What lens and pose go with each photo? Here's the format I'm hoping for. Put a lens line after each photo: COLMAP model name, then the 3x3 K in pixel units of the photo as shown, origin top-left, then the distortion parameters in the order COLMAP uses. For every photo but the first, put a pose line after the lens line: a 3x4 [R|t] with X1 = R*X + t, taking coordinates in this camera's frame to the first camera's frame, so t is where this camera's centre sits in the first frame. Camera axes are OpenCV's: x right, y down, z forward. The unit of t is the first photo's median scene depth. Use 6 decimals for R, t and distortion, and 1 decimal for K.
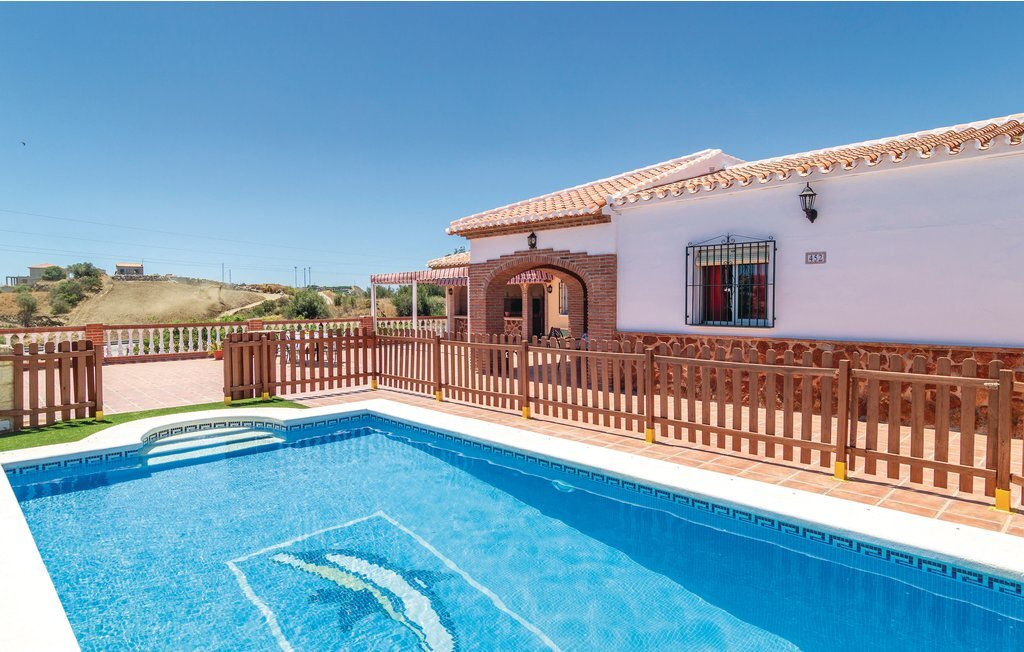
lens RADIAL K [[600.4, 0, 526.5], [0, 600.4, 291.2], [0, 0, 1]] dist [0.008559, -0.001461]
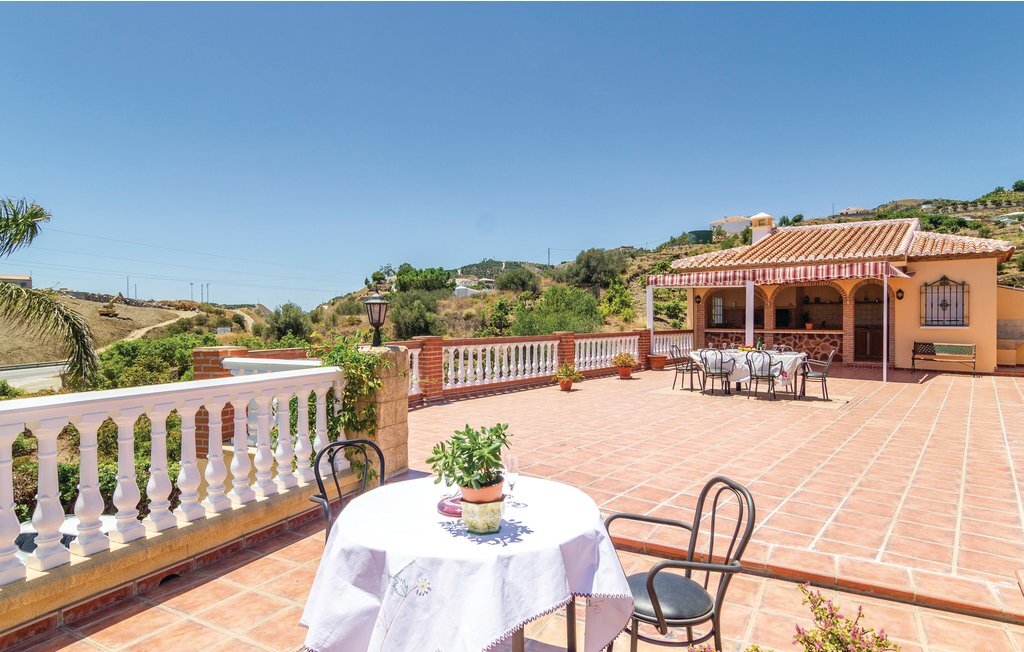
lens RADIAL K [[600.4, 0, 520.3], [0, 600.4, 322.6], [0, 0, 1]] dist [0.008559, -0.001461]
pose [[0.990012, -0.000050, 0.140981, -0.114311], [-0.002829, 0.999792, 0.020222, 0.003822], [-0.140953, -0.020419, 0.989806, 0.055432]]
